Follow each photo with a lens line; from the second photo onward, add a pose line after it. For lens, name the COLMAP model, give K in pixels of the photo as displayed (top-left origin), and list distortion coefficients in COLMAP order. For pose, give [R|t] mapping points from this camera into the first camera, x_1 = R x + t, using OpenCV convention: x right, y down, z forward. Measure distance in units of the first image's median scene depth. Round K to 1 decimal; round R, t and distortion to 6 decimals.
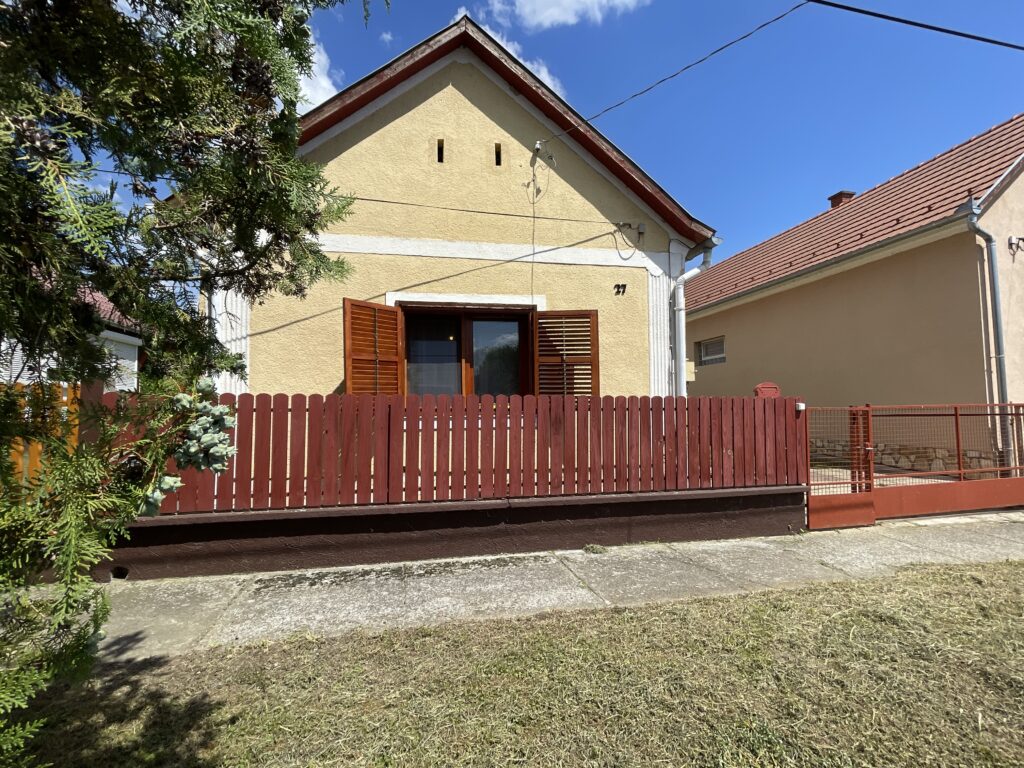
lens RADIAL K [[475.1, 0, 512.8], [0, 475.1, 384.5], [0, 0, 1]] dist [0.002220, -0.000312]
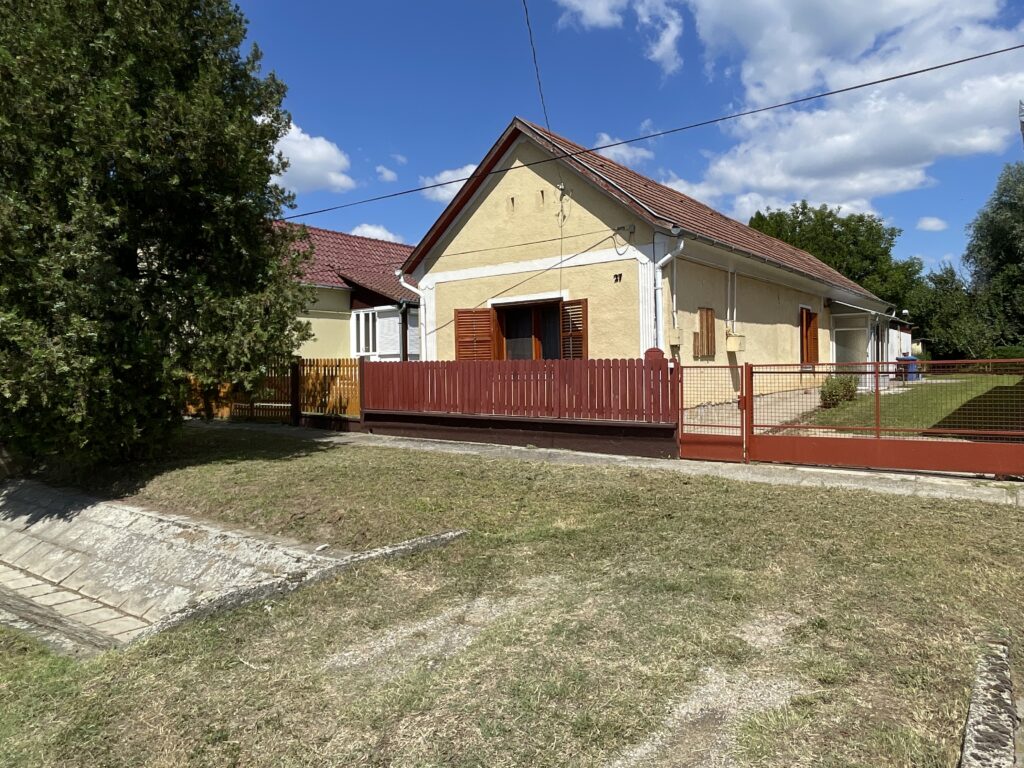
lens RADIAL K [[691.7, 0, 508.3], [0, 691.7, 379.7], [0, 0, 1]] dist [0.008508, -0.011199]
pose [[0.650577, 0.010813, -0.759363, 1.560392], [0.042352, 0.997826, 0.050493, -0.027667], [0.758259, -0.065010, 0.648705, -0.531602]]
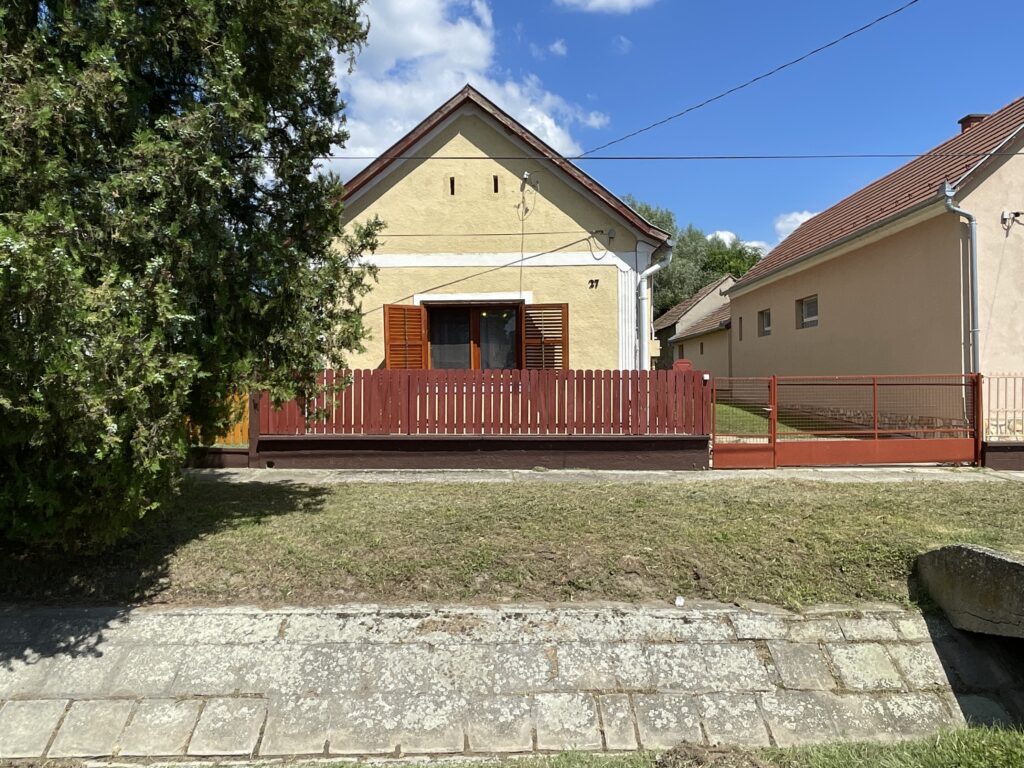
lens RADIAL K [[758.9, 0, 515.7], [0, 758.9, 386.7], [0, 0, 1]] dist [-0.018024, -0.001745]
pose [[0.978690, 0.003955, -0.205305, 0.453207], [0.007926, 0.998342, 0.057018, -0.046377], [0.205190, -0.057430, 0.977036, -1.056093]]
